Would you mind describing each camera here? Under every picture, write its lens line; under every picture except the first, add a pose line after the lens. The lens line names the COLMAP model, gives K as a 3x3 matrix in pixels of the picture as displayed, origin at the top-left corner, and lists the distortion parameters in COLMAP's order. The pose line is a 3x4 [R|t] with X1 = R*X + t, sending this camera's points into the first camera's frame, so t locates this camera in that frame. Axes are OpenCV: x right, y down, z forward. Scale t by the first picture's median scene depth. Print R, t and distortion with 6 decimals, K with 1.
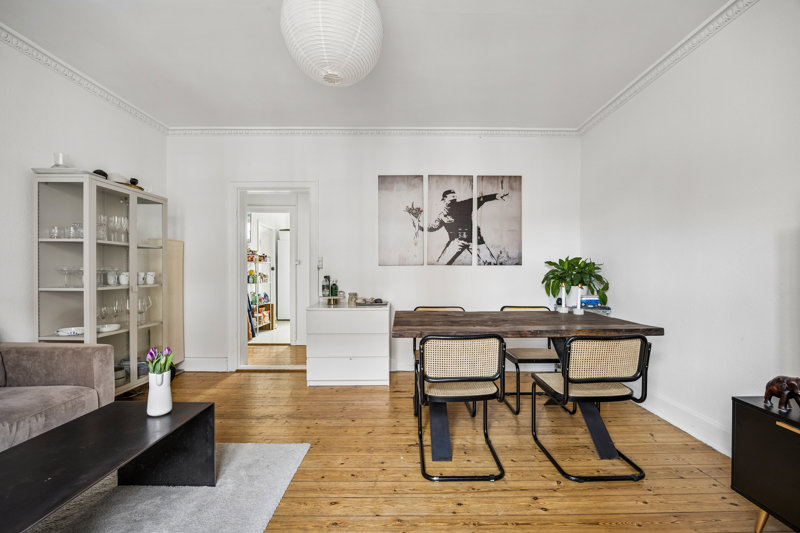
lens RADIAL K [[344.2, 0, 404.9], [0, 344.2, 273.2], [0, 0, 1]] dist [0.003003, 0.000103]
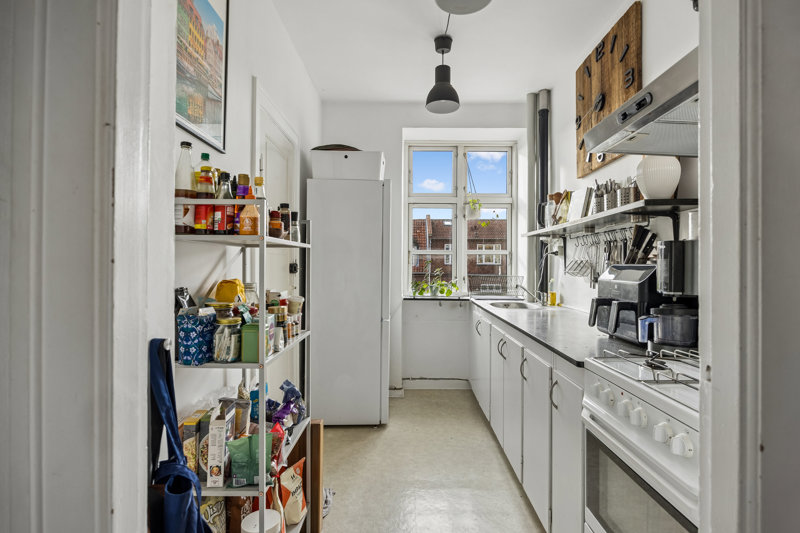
lens RADIAL K [[396.4, 0, 401.2], [0, 396.4, 262.4], [0, 0, 1]] dist [-0.003513, -0.000901]
pose [[0.999983, 0.005524, 0.001738, -0.578342], [-0.005512, 0.999960, -0.006975, -0.032799], [-0.001776, 0.006966, 0.999974, 1.291366]]
